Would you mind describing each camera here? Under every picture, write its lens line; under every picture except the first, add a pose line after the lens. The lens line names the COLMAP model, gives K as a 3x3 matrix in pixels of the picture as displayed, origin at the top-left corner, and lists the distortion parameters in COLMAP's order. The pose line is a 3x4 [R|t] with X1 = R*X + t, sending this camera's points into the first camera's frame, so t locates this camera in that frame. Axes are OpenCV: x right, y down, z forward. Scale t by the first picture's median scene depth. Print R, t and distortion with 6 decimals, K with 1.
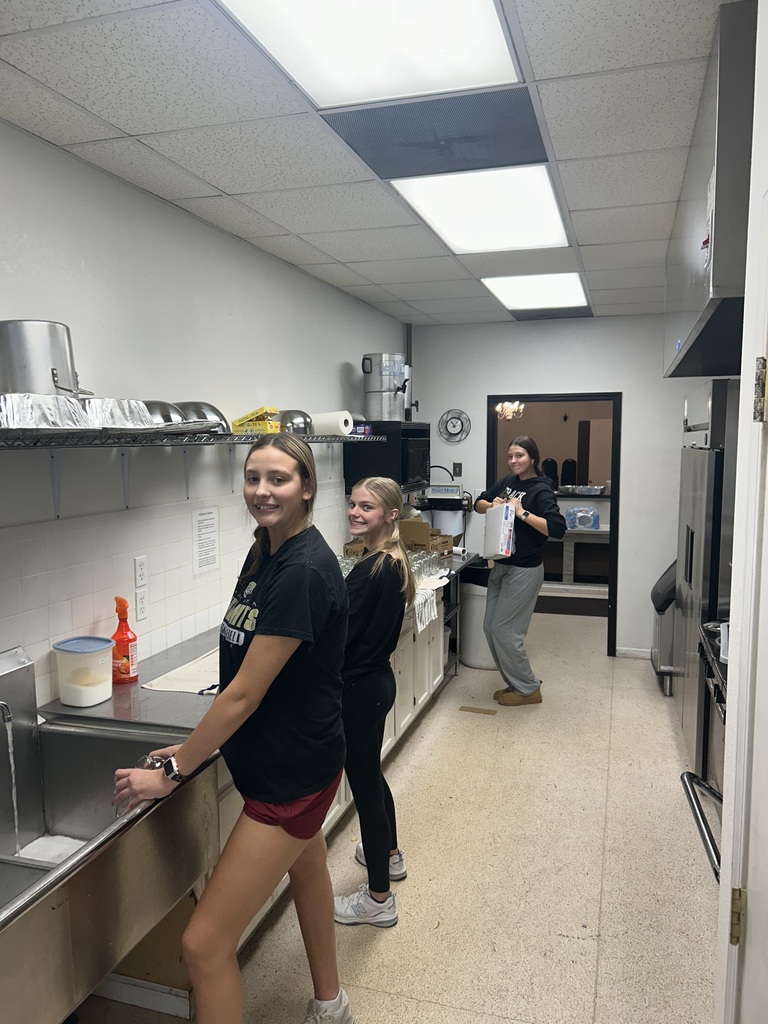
lens RADIAL K [[773.3, 0, 380.5], [0, 773.3, 514.5], [0, 0, 1]] dist [-0.003410, 0.010220]
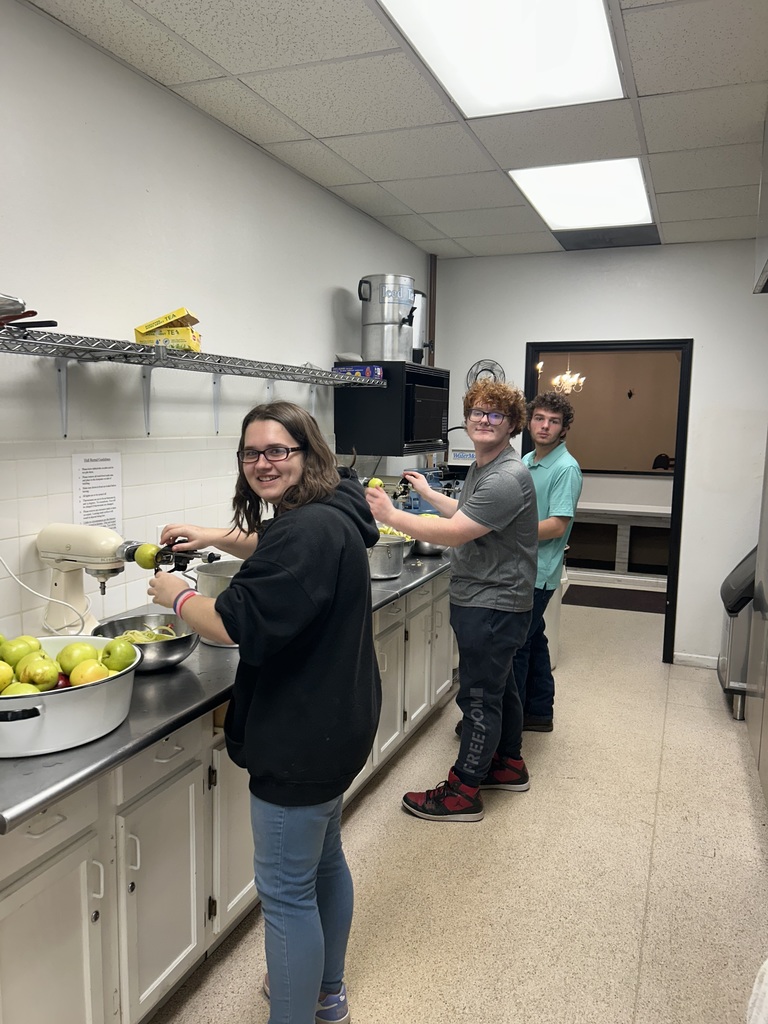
lens RADIAL K [[773.3, 0, 380.5], [0, 773.3, 514.5], [0, 0, 1]] dist [-0.003410, 0.010220]
pose [[0.996643, 0.030496, -0.075983, 0.062931], [-0.028598, 0.999254, 0.025940, 0.015621], [0.076718, -0.023680, 0.996772, 0.194411]]
